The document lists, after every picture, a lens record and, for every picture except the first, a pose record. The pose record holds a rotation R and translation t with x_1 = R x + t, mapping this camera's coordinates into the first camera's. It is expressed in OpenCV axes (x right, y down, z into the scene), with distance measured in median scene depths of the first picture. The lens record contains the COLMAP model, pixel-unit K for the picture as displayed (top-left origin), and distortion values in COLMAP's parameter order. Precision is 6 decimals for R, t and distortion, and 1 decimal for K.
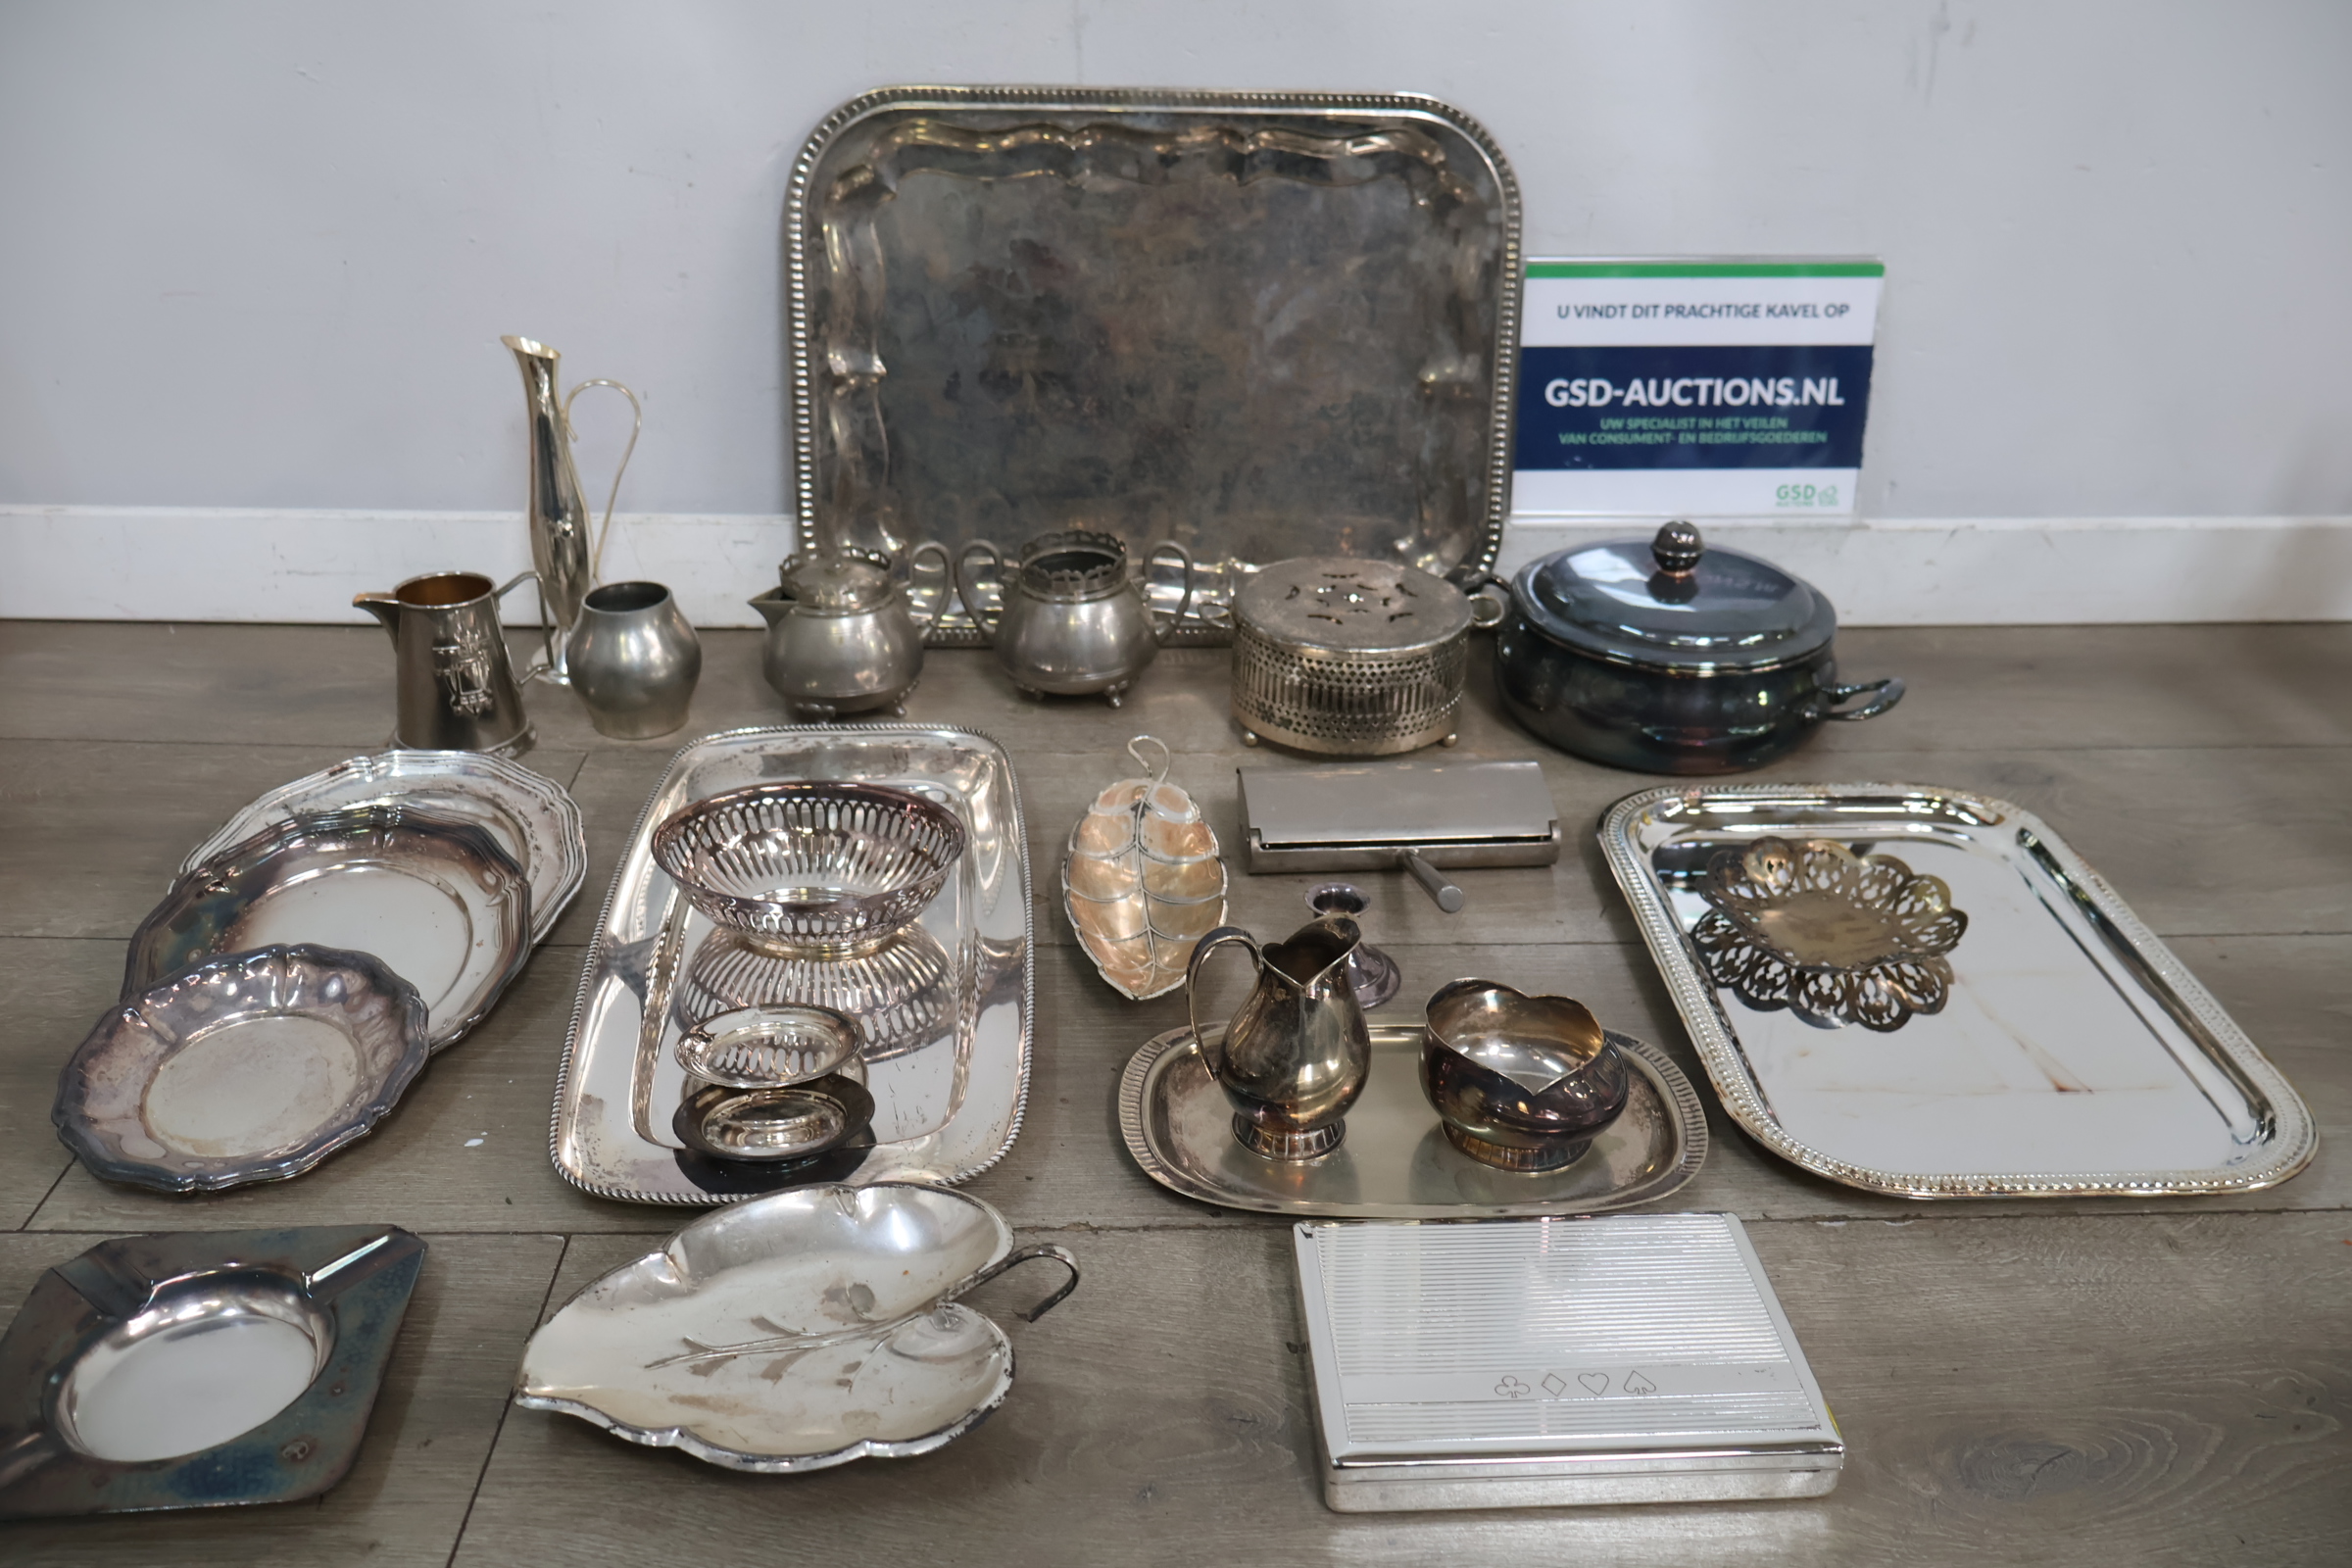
lens RADIAL K [[2068.5, 0, 1174.8], [0, 2068.5, 784.3], [0, 0, 1]] dist [0.000299, 0.027521]
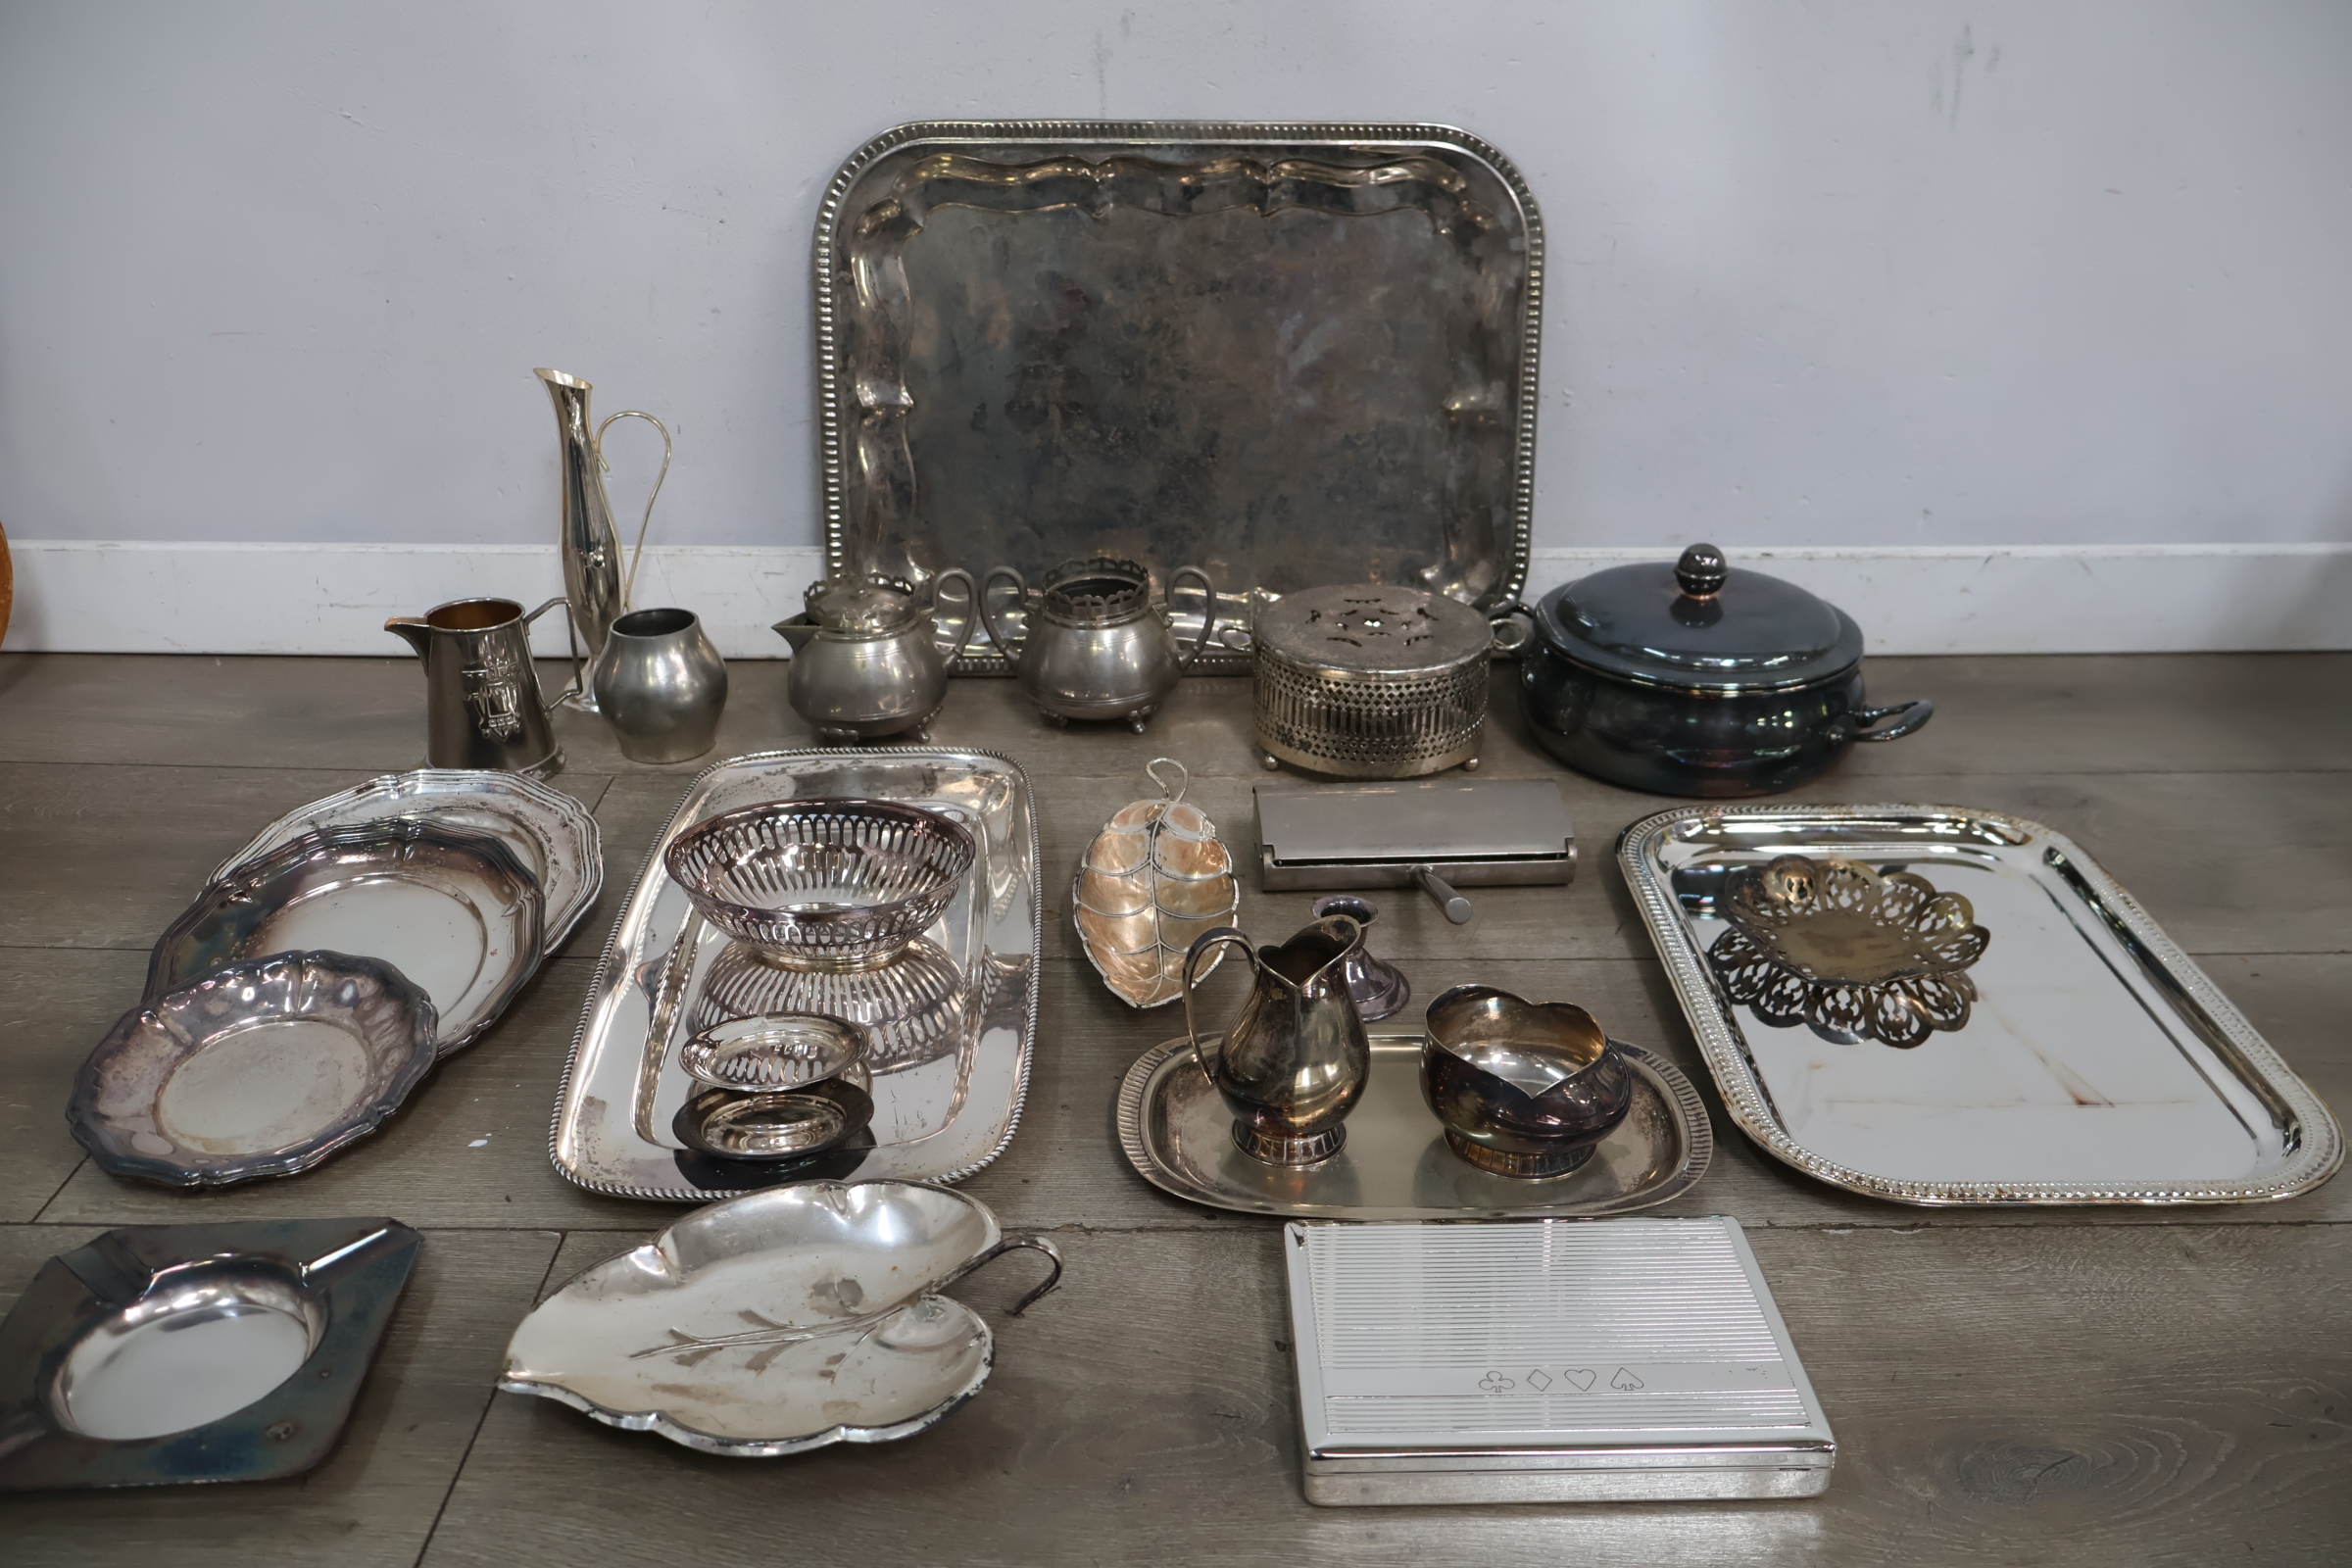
lens RADIAL K [[2068.5, 0, 1175.2], [0, 2068.5, 795.8], [0, 0, 1]] dist [0.000299, 0.027521]
pose [[0.999298, -0.000211, -0.037454, 0.028670], [-0.000966, 0.999506, -0.031418, 0.026364], [0.037443, 0.031432, 0.998804, 0.000438]]
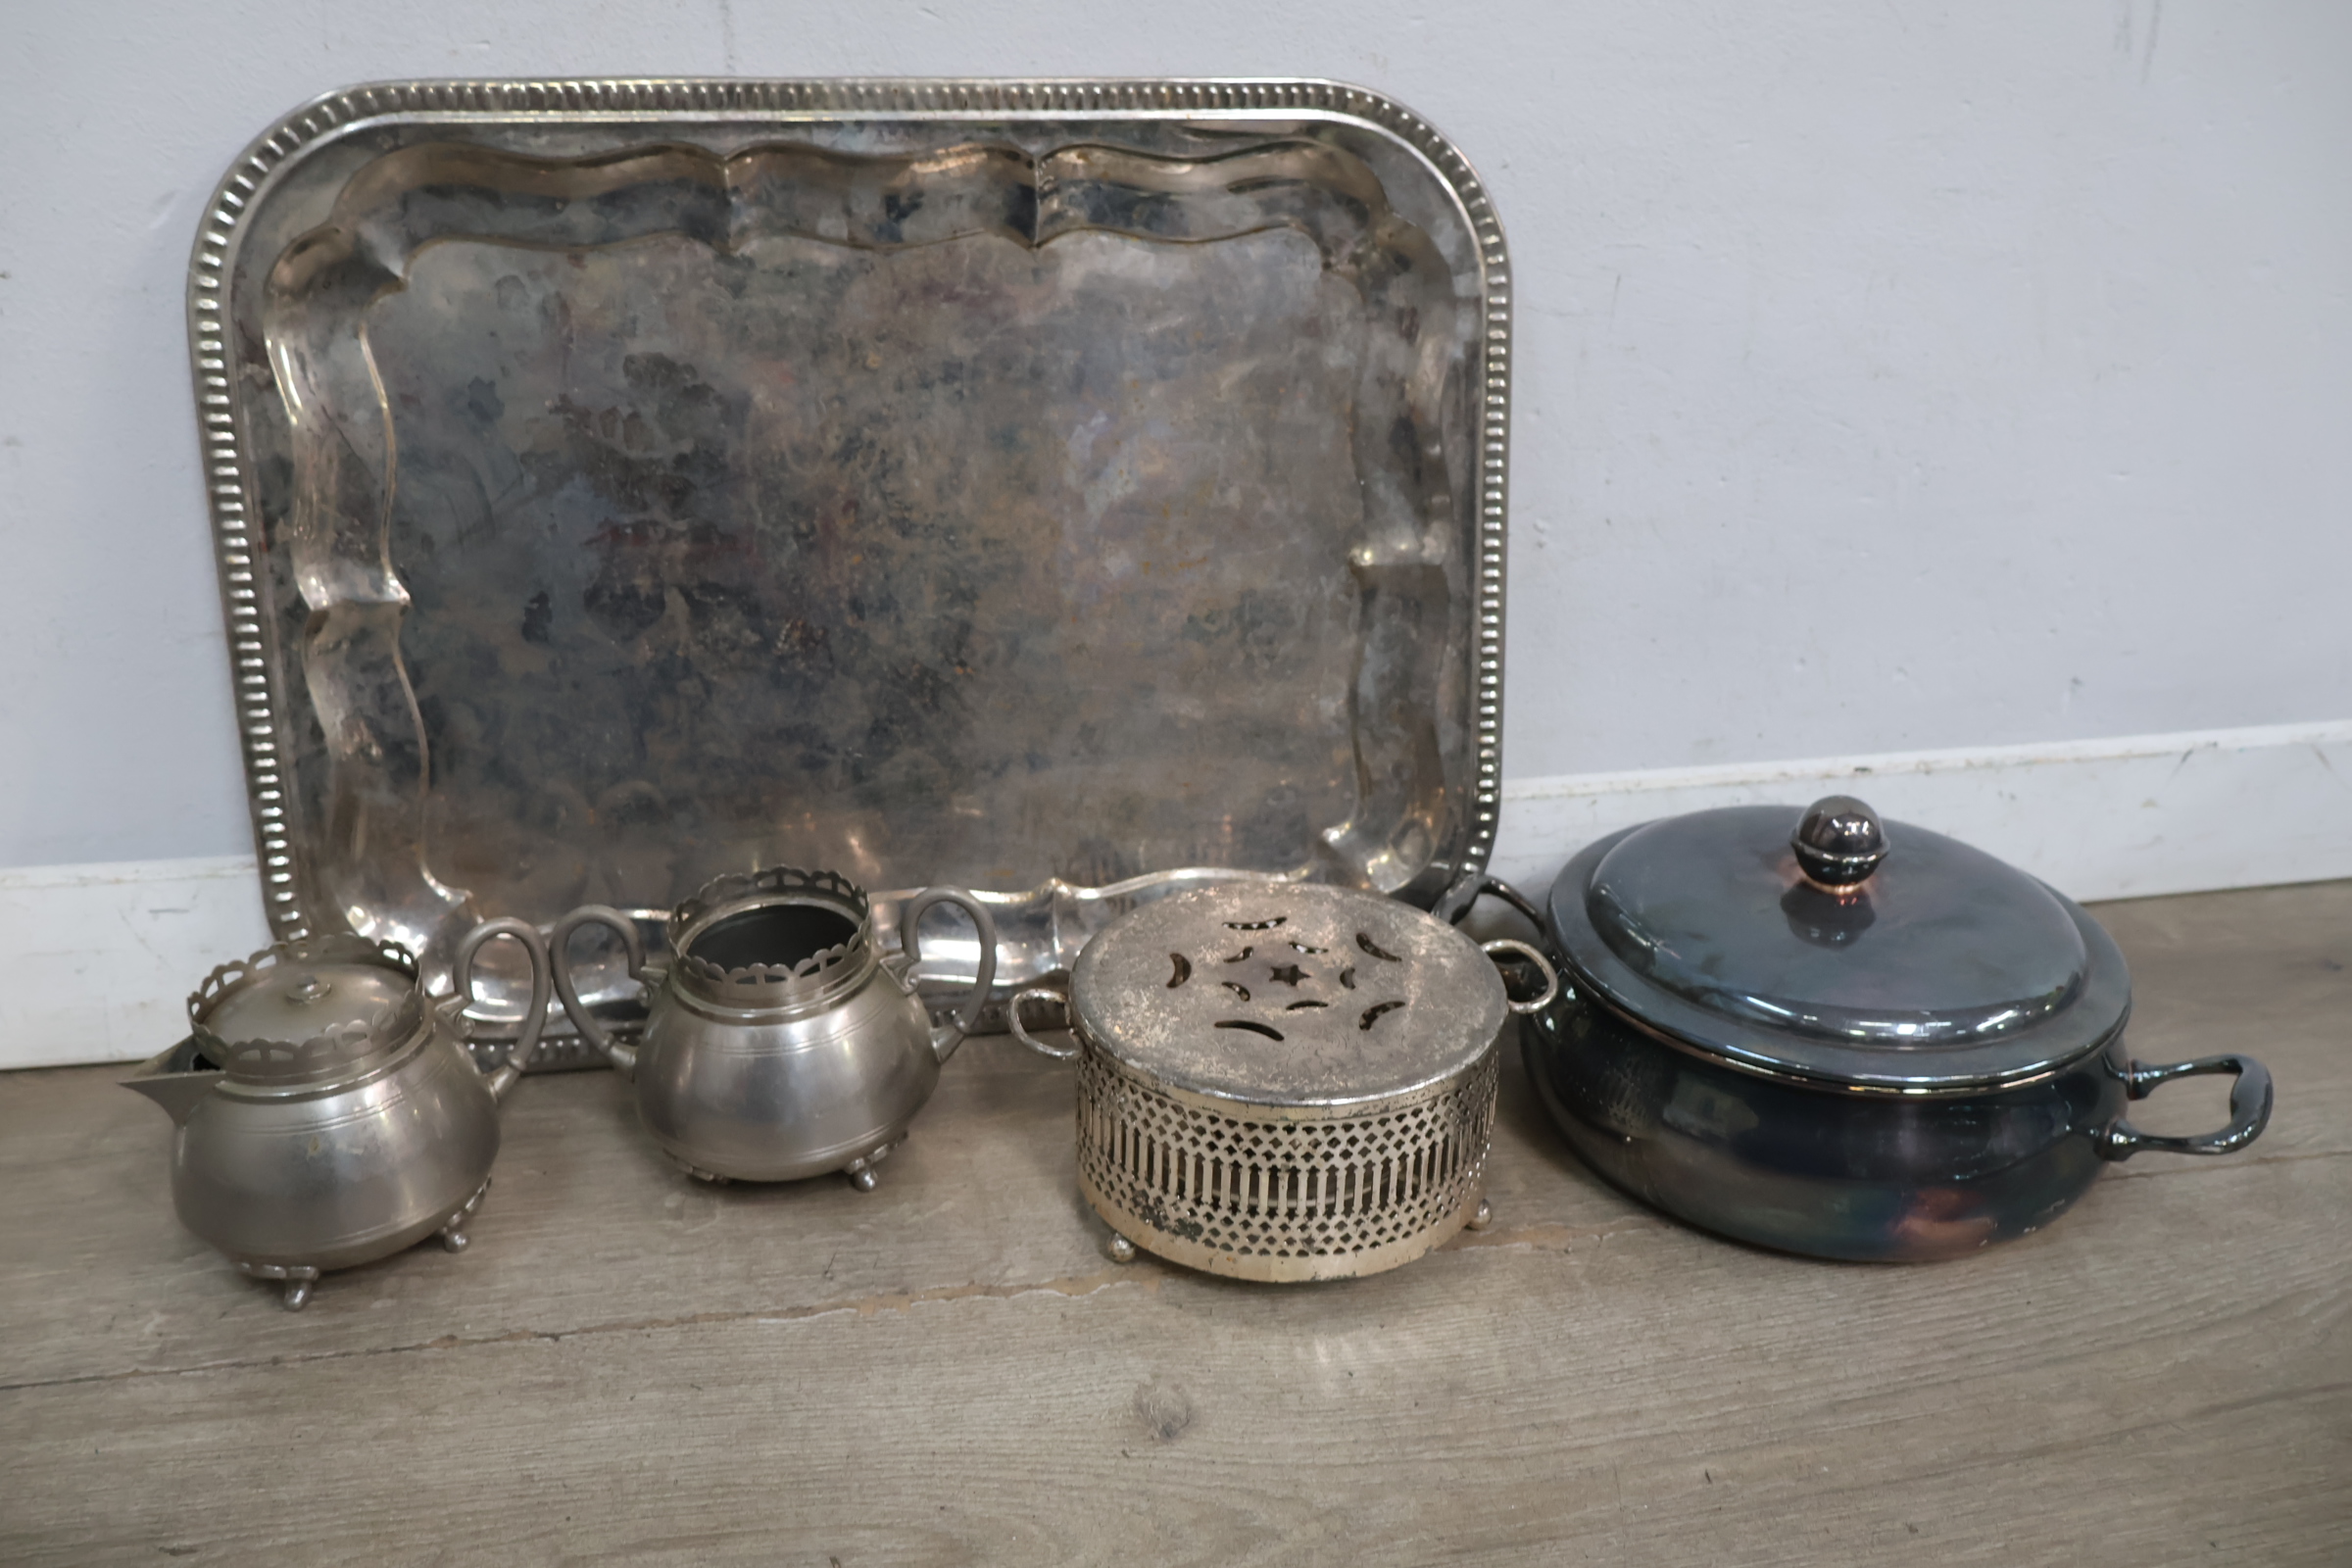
lens RADIAL K [[2068.5, 0, 1173.3], [0, 2068.5, 774.2], [0, 0, 1]] dist [0.000299, 0.027521]
pose [[0.990652, -0.062381, 0.121318, -0.008287], [0.068419, 0.996584, -0.046256, -0.124584], [-0.118018, 0.054124, 0.991535, 0.472211]]
